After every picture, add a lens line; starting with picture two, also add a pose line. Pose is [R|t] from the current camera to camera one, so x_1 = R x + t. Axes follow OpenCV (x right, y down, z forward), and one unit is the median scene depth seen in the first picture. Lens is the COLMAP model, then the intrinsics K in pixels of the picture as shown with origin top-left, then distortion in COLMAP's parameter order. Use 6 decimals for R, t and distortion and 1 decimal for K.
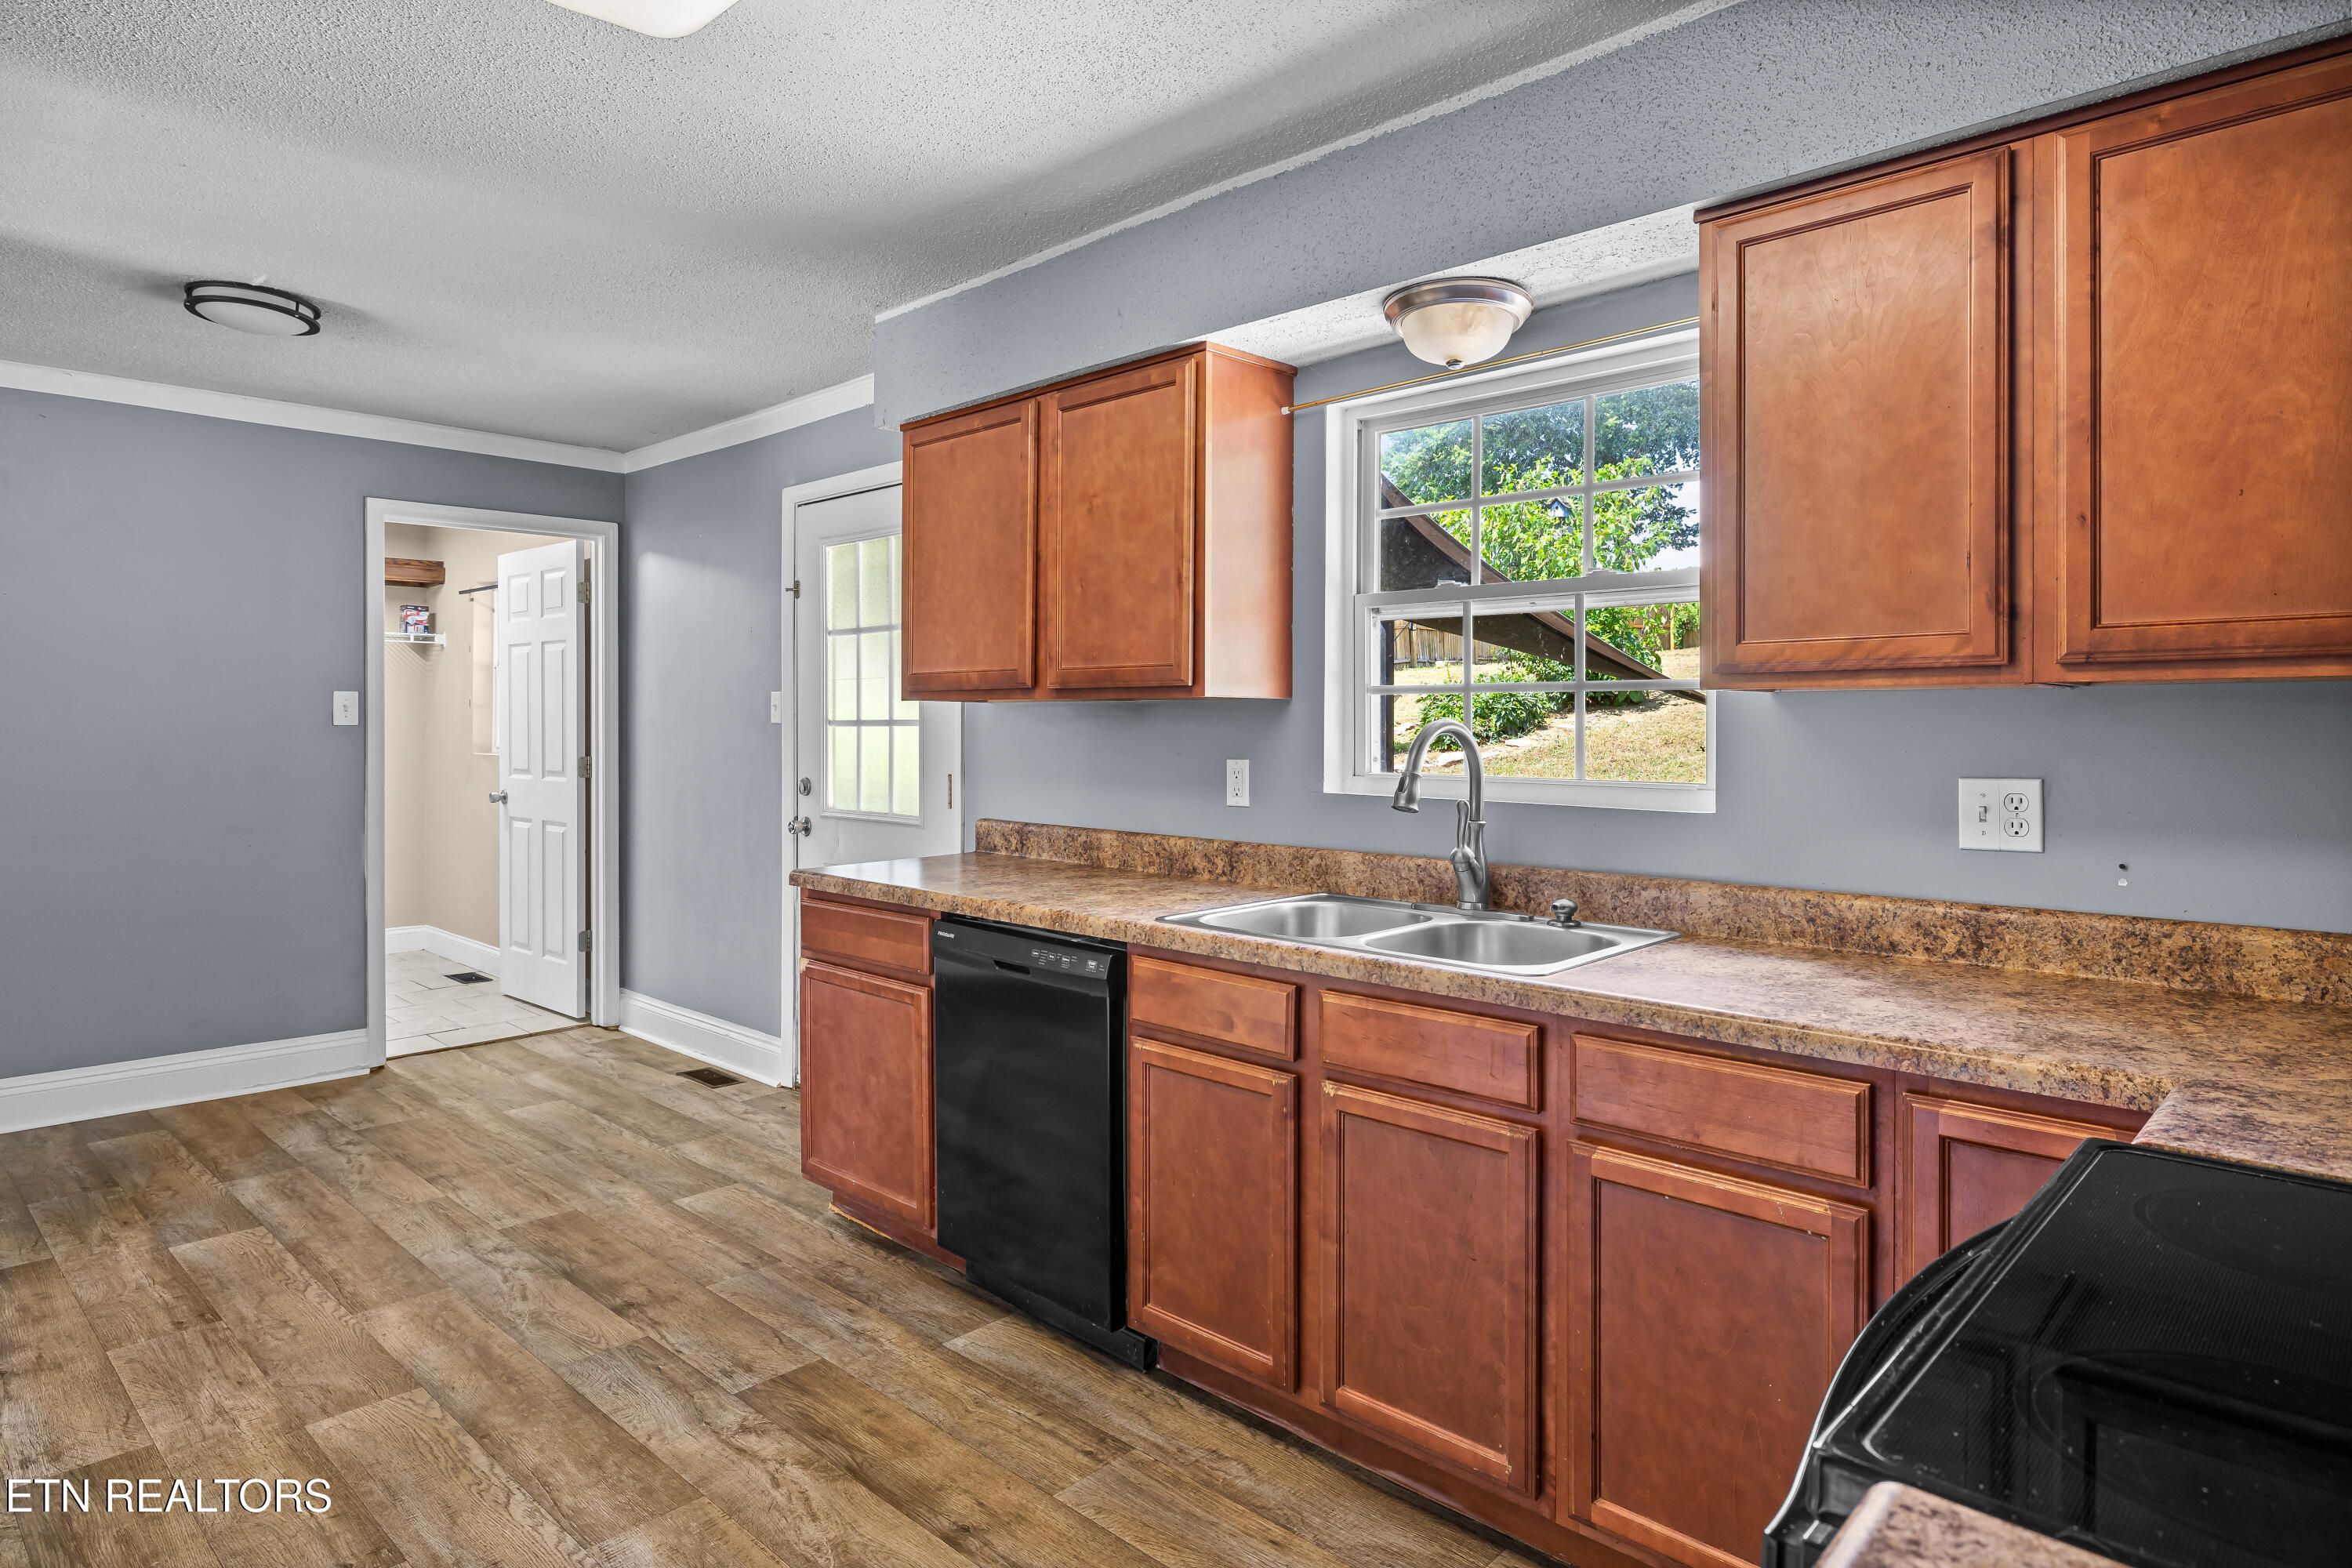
lens RADIAL K [[1309.9, 0, 1180.4], [0, 1309.9, 696.6], [0, 0, 1]] dist [-0.000142, -0.002774]
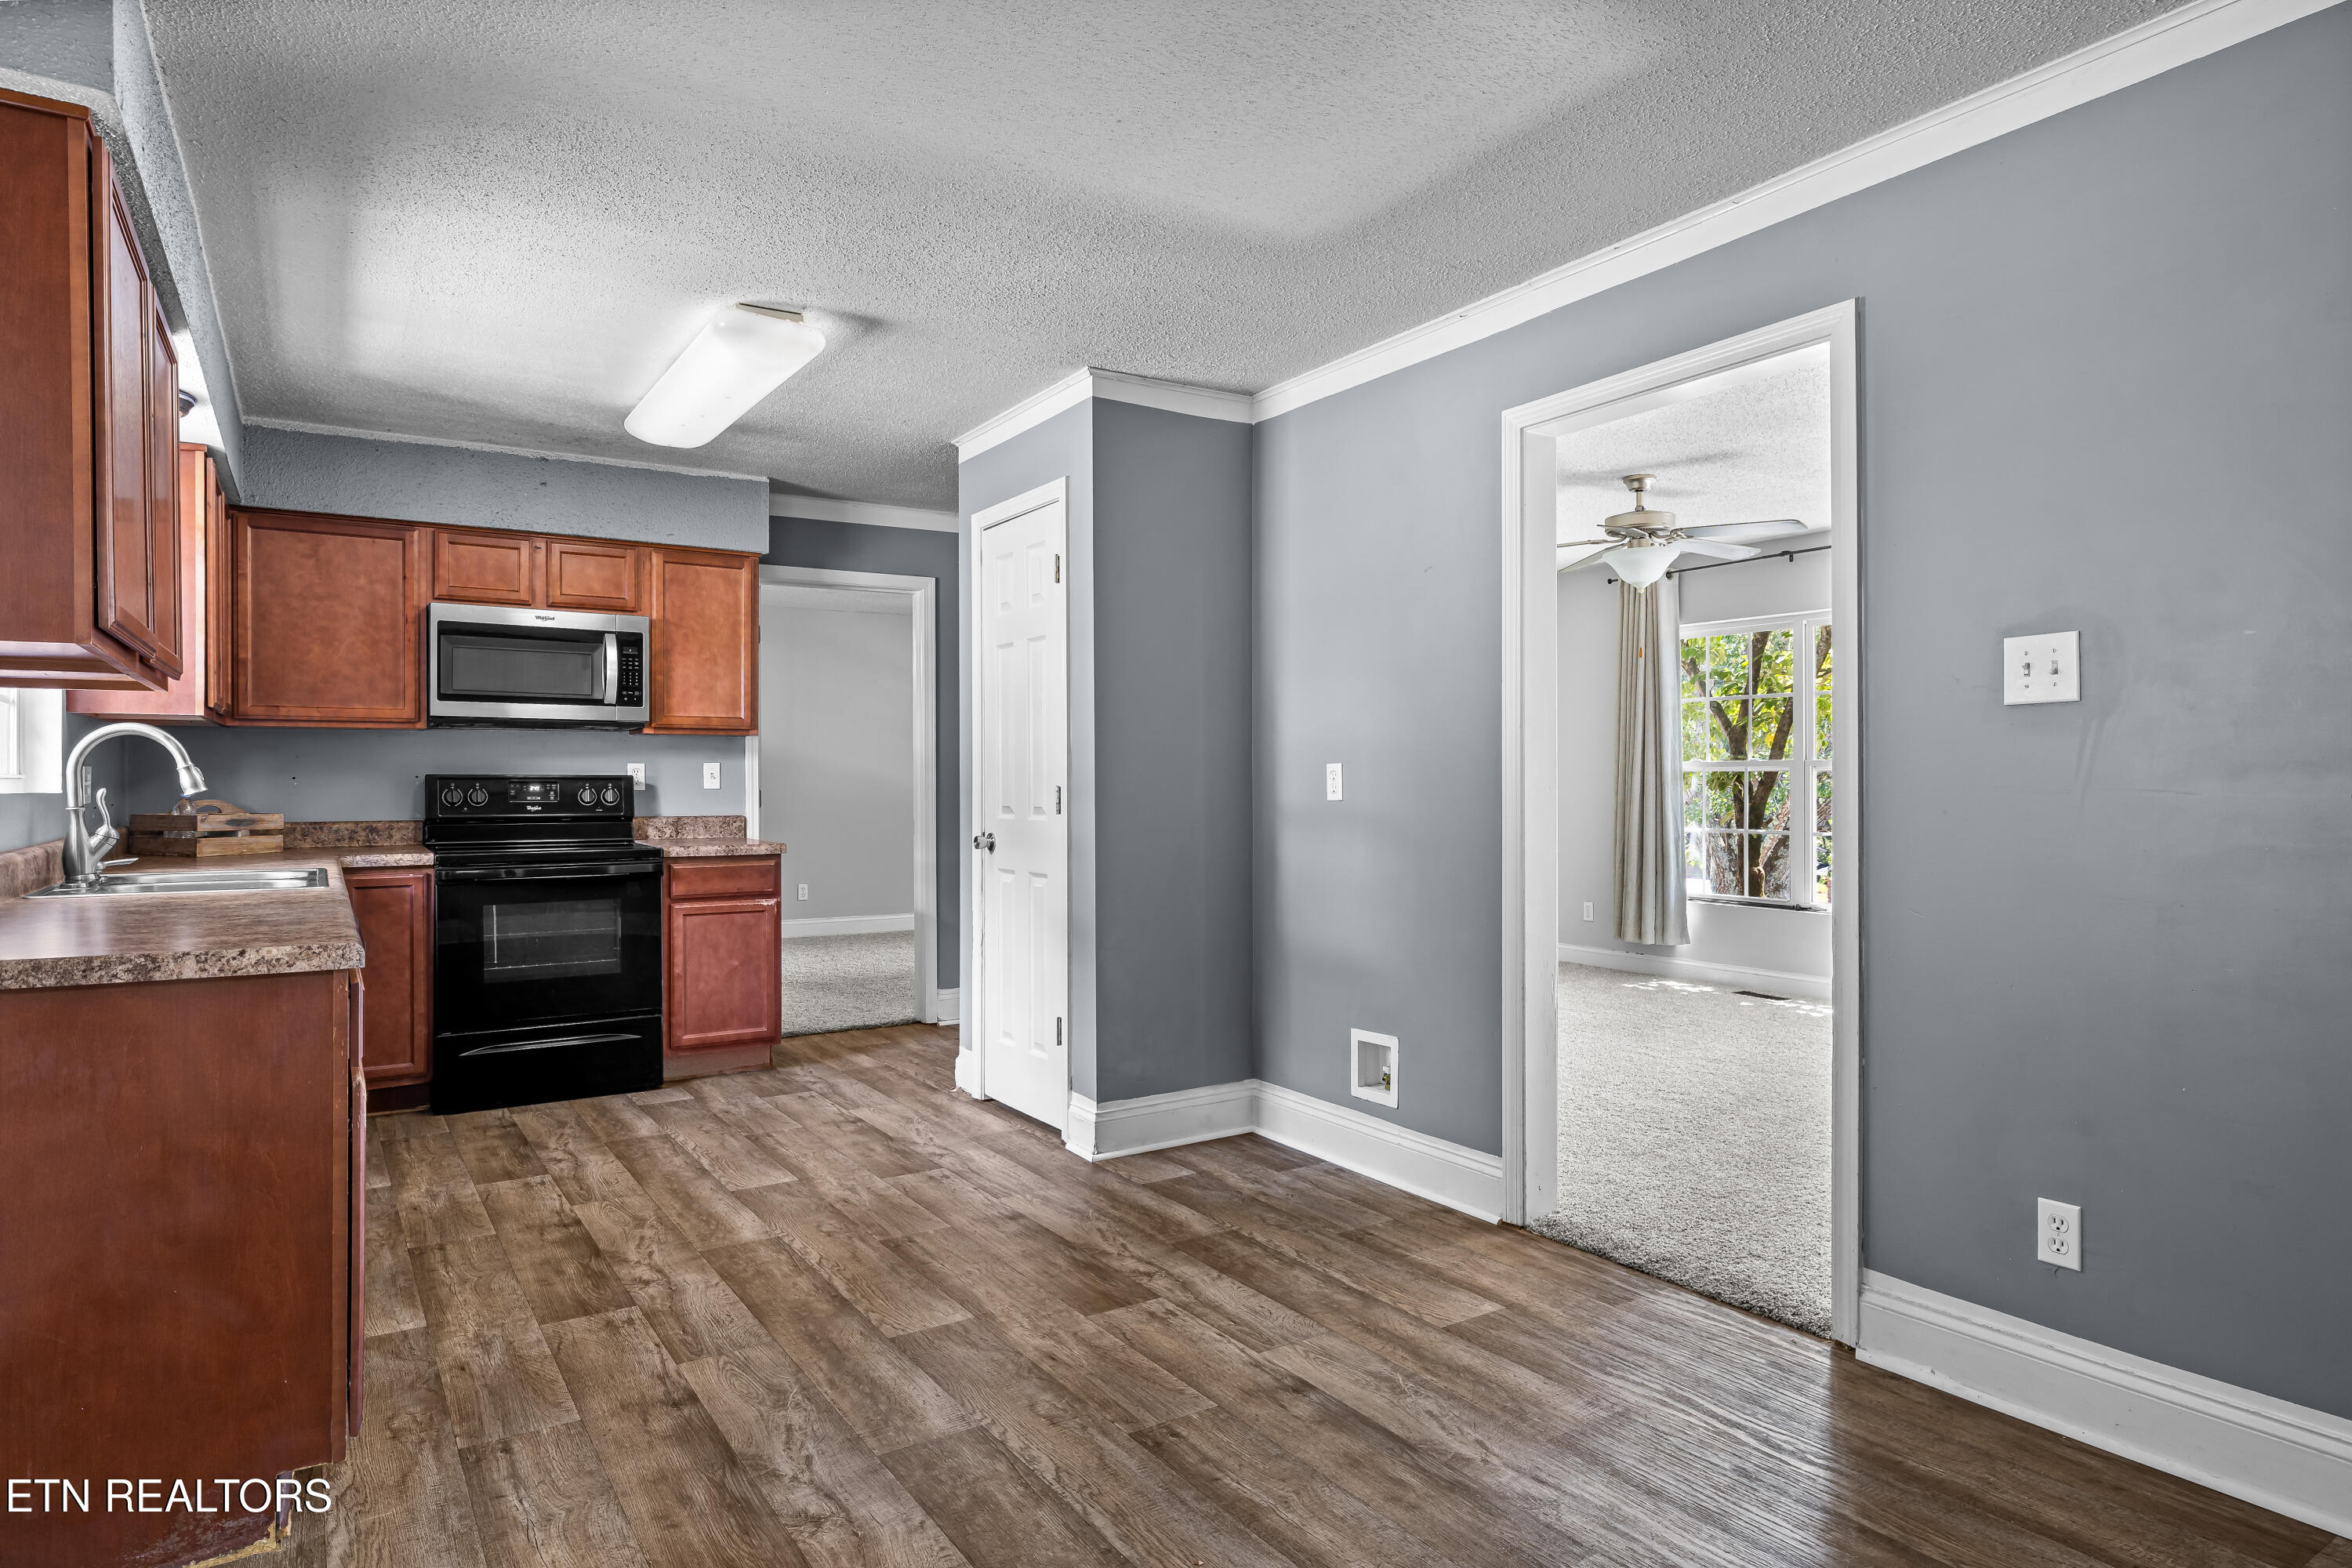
lens RADIAL K [[1309.9, 0, 1167.1], [0, 1309.9, 785.3], [0, 0, 1]] dist [-0.000142, -0.002774]
pose [[-0.971303, 0.000449, 0.237844, -0.971754], [-0.002961, 0.999898, -0.013981, 0.083999], [-0.237826, -0.014284, -0.971203, 1.833469]]
